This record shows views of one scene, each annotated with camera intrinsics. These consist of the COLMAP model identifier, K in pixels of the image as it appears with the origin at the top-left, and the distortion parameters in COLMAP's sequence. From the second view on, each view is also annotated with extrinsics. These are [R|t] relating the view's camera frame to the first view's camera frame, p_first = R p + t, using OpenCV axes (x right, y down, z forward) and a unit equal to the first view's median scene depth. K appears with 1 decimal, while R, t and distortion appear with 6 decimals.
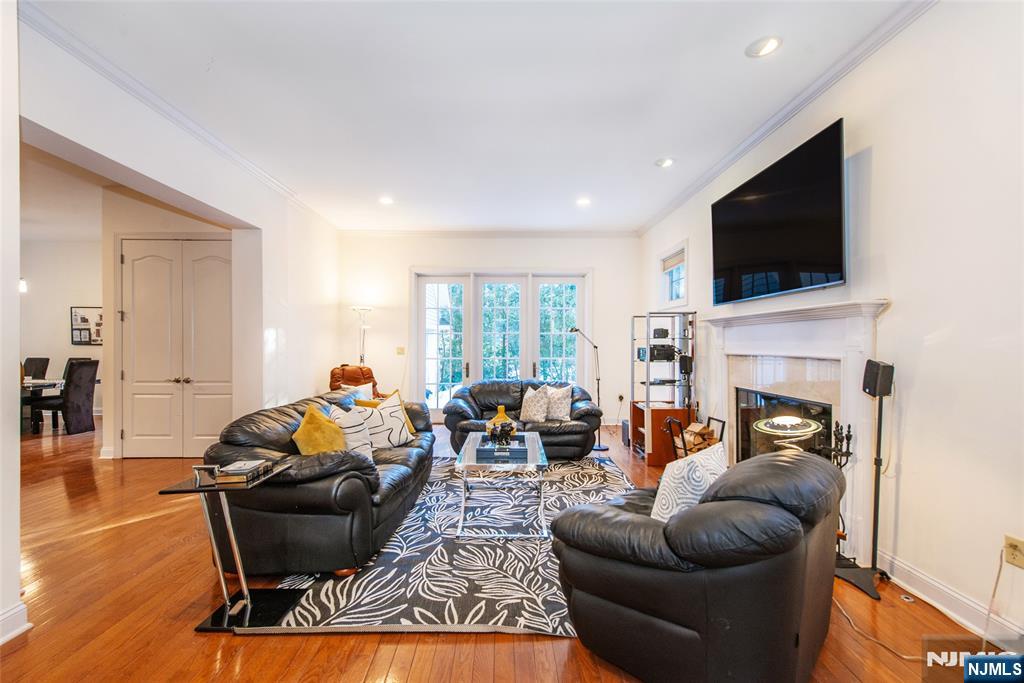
lens RADIAL K [[450.6, 0, 512.0], [0, 450.6, 341.5], [0, 0, 1]] dist [0.017251, 0.000047]
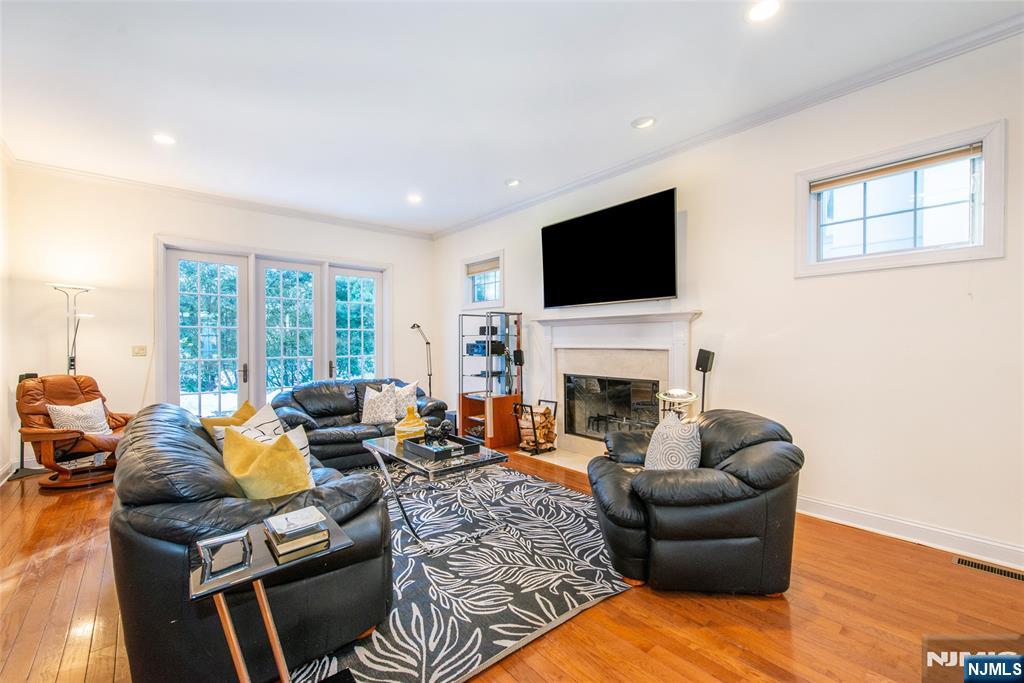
lens RADIAL K [[433.6, 0, 512.0], [0, 433.6, 341.5], [0, 0, 1]] dist [0.009967, -0.000090]
pose [[0.770085, -0.002900, 0.637934, -0.473237], [-0.000232, 0.999988, 0.004825, 0.005263], [-0.637941, -0.003864, 0.770076, 0.192204]]
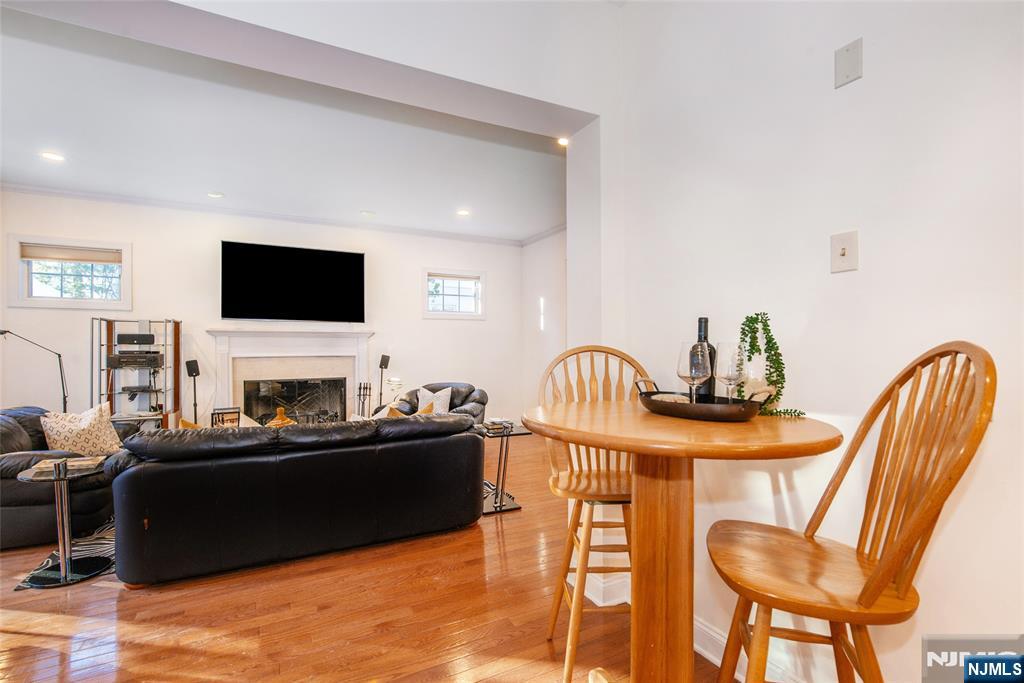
lens RADIAL K [[476.2, 0, 512.0], [0, 476.2, 341.5], [0, 0, 1]] dist [-0.000108, -0.000223]
pose [[-0.437711, 0.011044, 0.899048, -1.411219], [-0.001844, 0.999911, -0.013181, -0.001383], [-0.899114, -0.007427, -0.437652, 1.094447]]
